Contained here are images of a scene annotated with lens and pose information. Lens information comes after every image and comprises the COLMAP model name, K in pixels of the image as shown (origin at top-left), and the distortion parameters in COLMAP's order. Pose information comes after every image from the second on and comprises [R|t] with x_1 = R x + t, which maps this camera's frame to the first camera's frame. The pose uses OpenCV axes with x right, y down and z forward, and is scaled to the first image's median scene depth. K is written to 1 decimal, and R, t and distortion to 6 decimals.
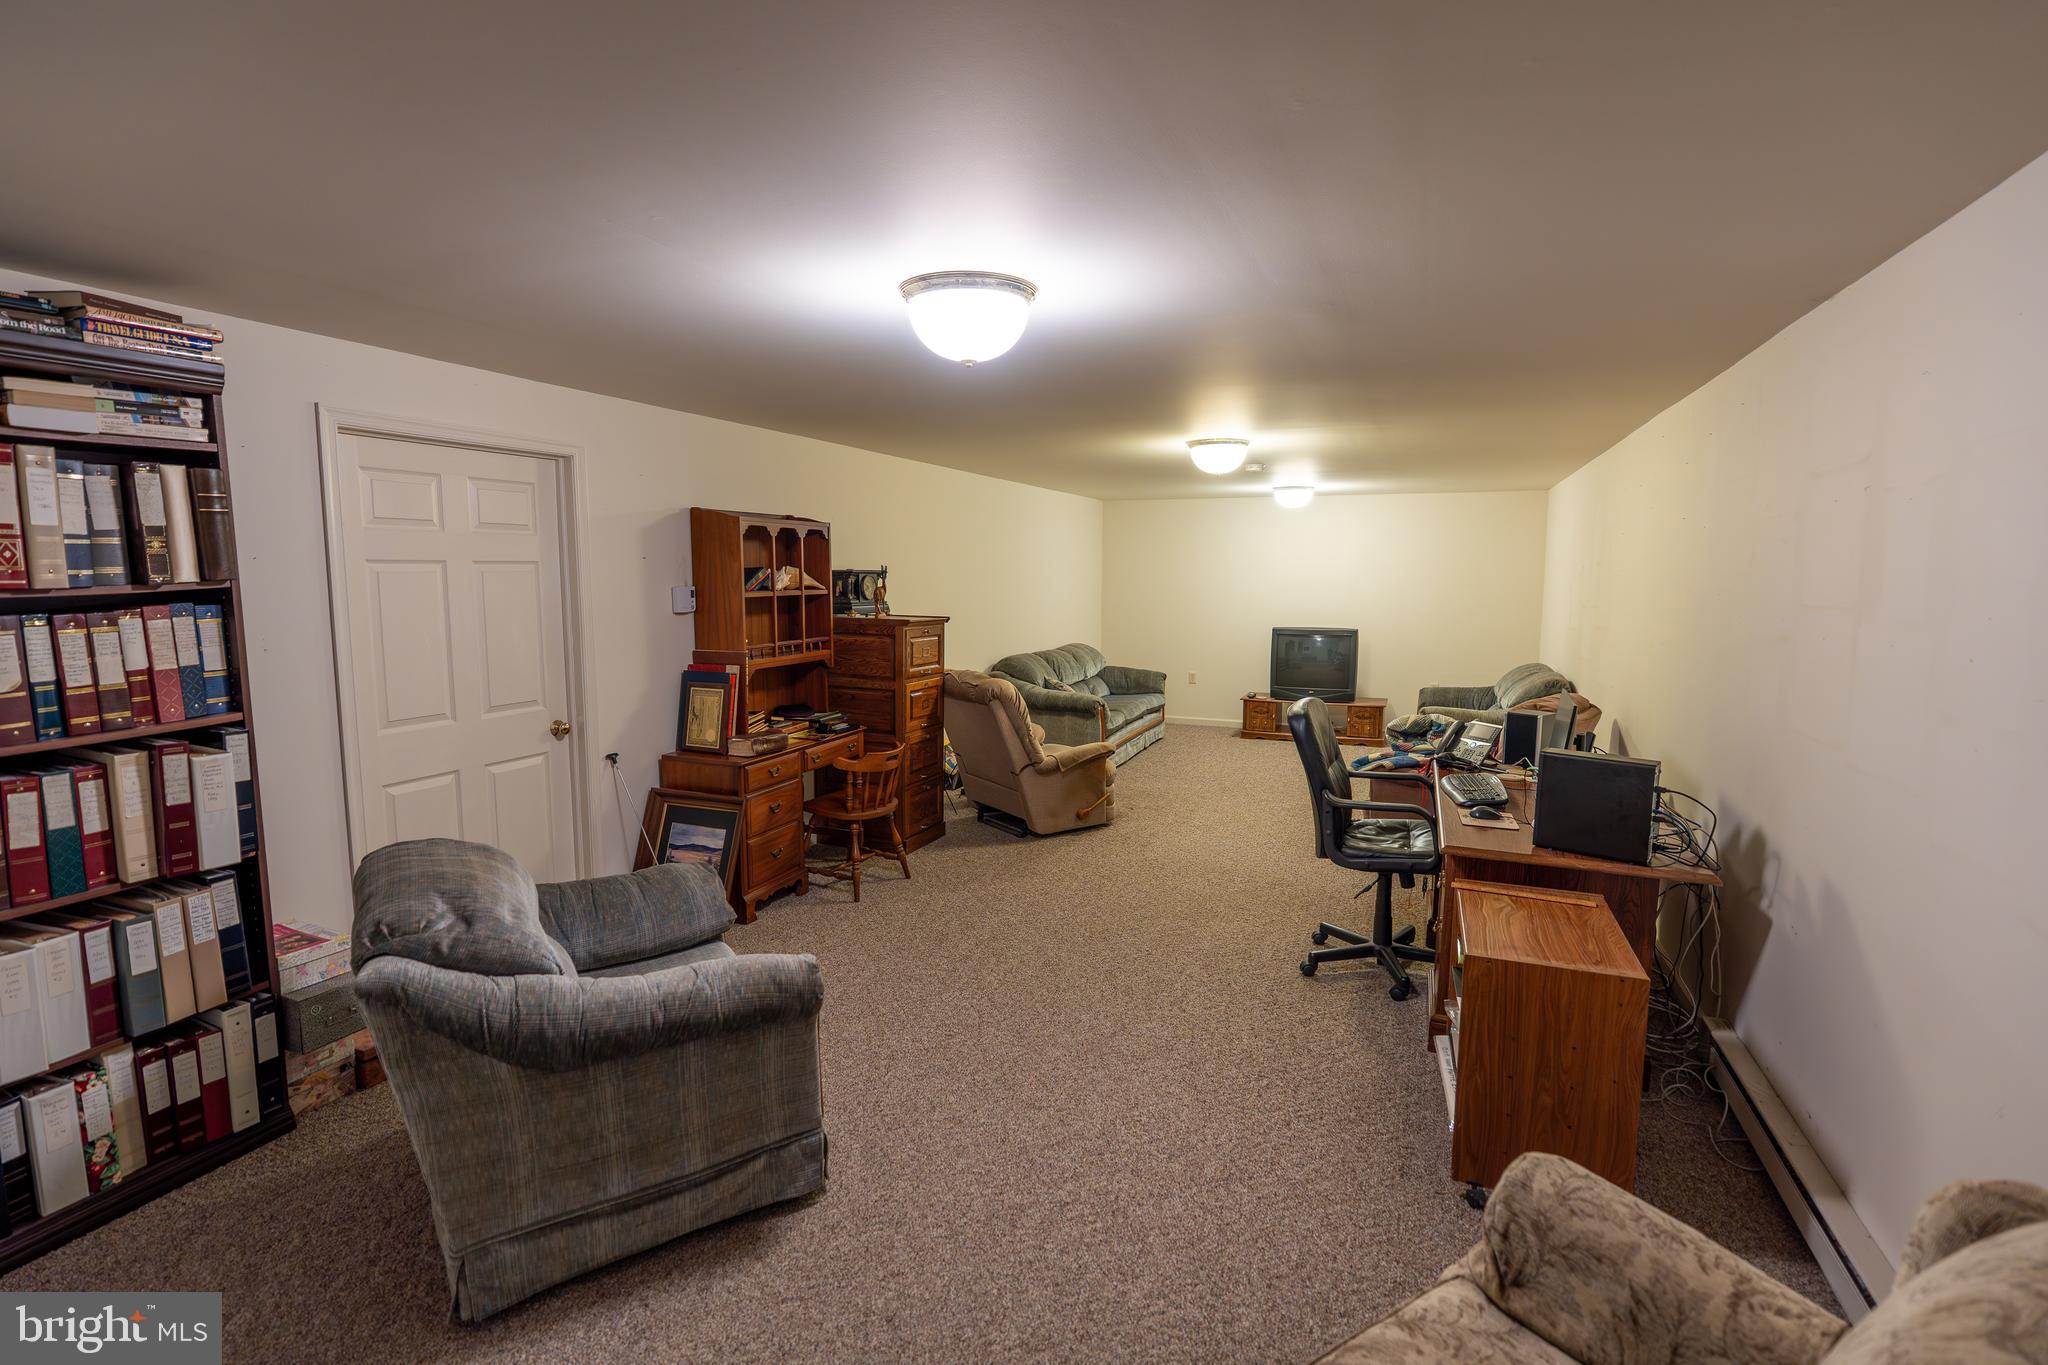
lens RADIAL K [[946.3, 0, 1027.0], [0, 946.3, 673.6], [0, 0, 1]] dist [-0.000634, -0.001989]
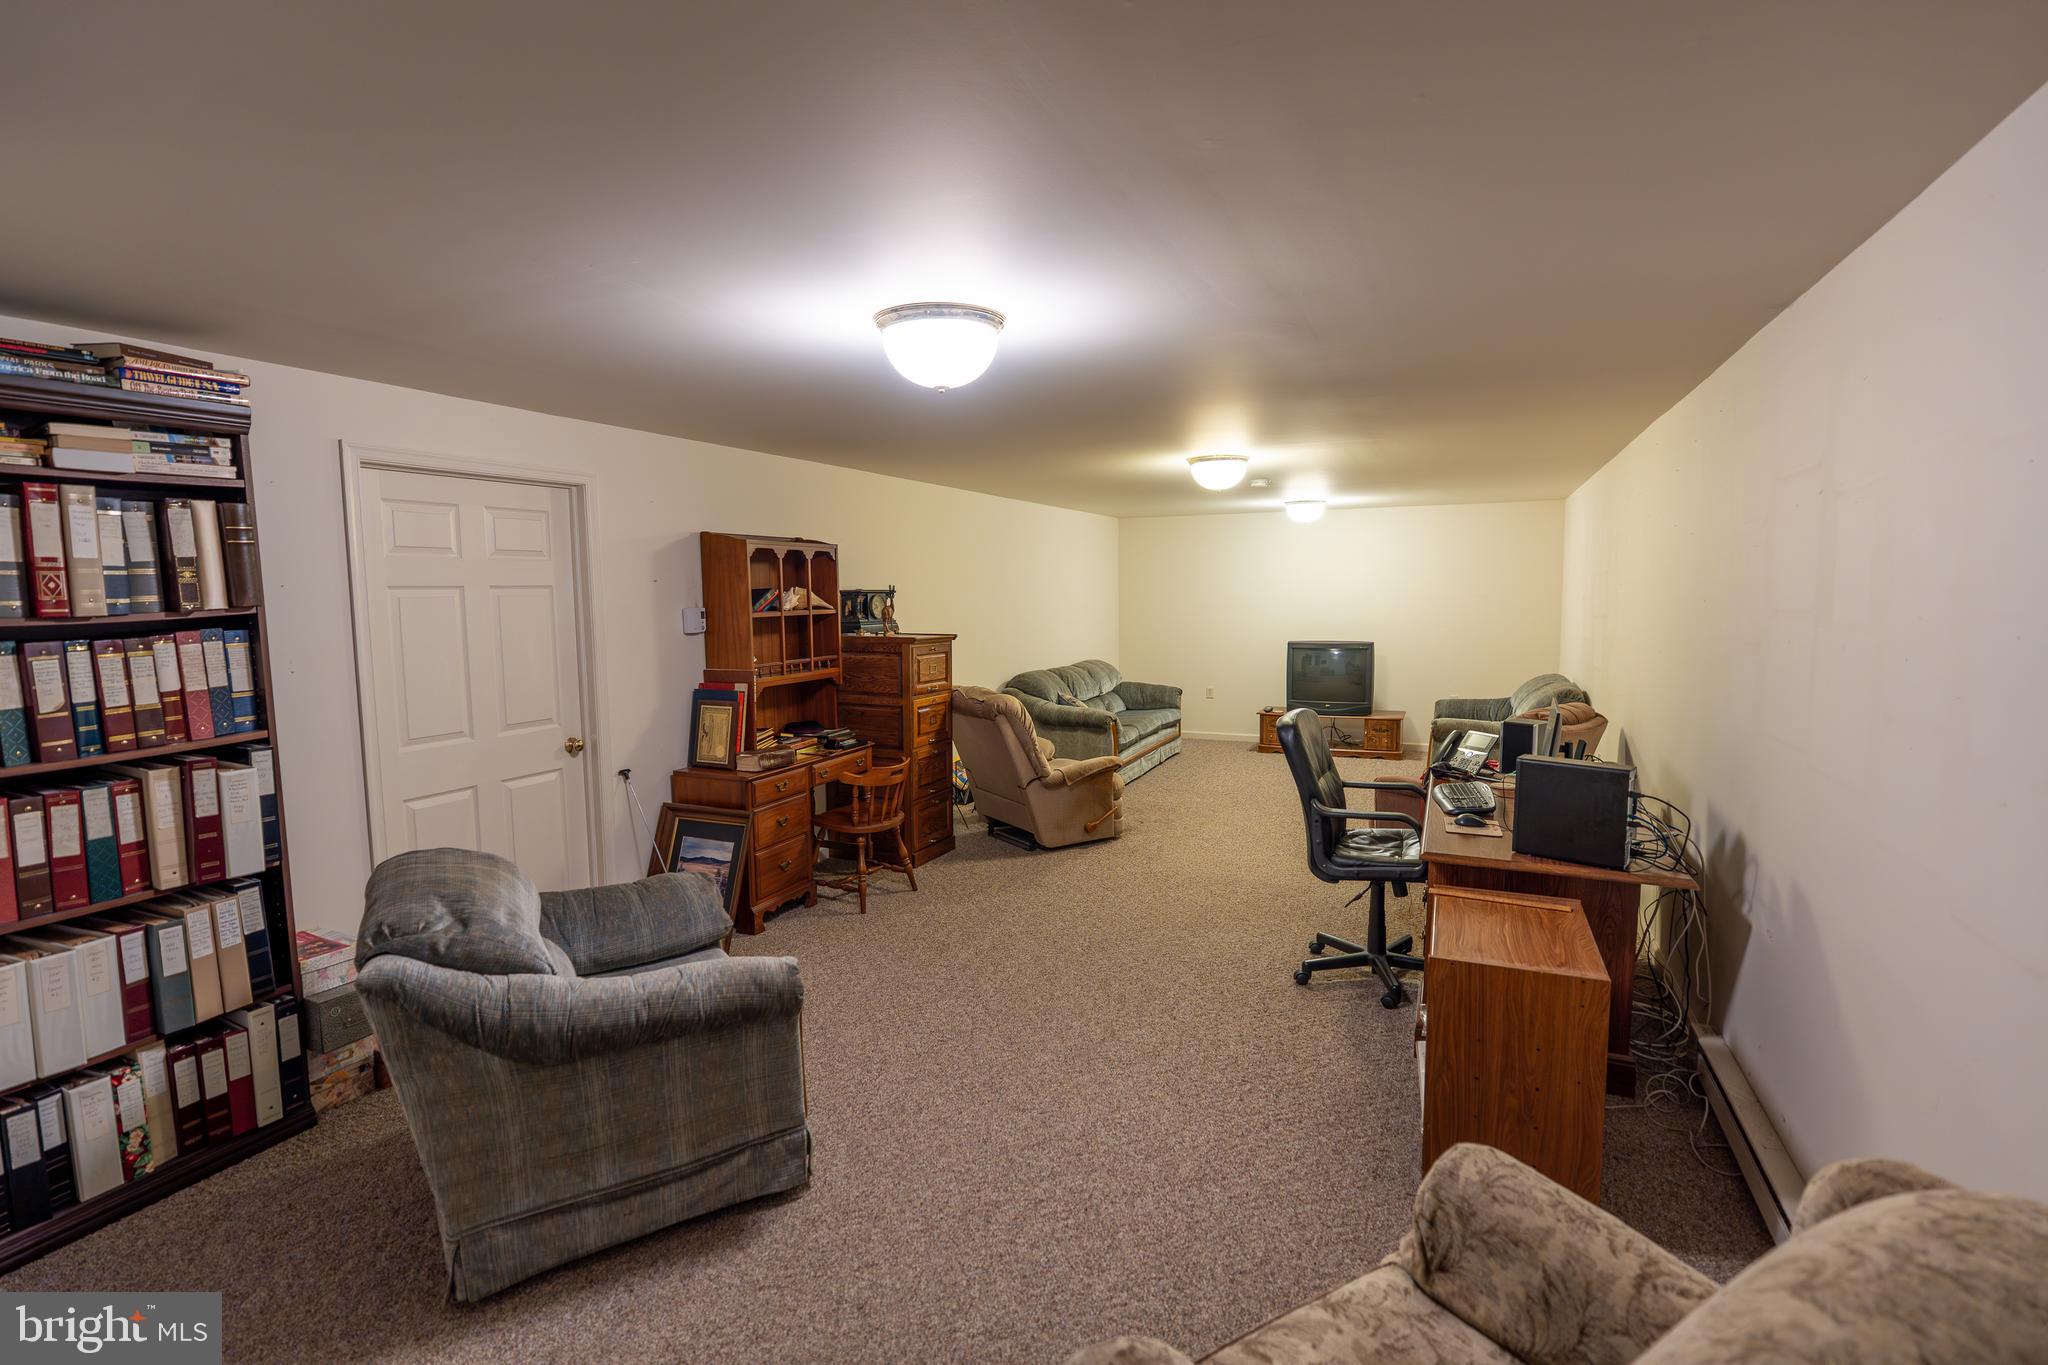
lens RADIAL K [[975.3, 0, 1076.8], [0, 975.3, 680.8], [0, 0, 1]] dist [-0.000426, -0.002348]
pose [[0.999211, -0.011535, -0.037998, 0.127534], [0.010878, 0.999788, -0.017456, 0.014590], [0.038191, 0.017029, 0.999125, -0.066037]]
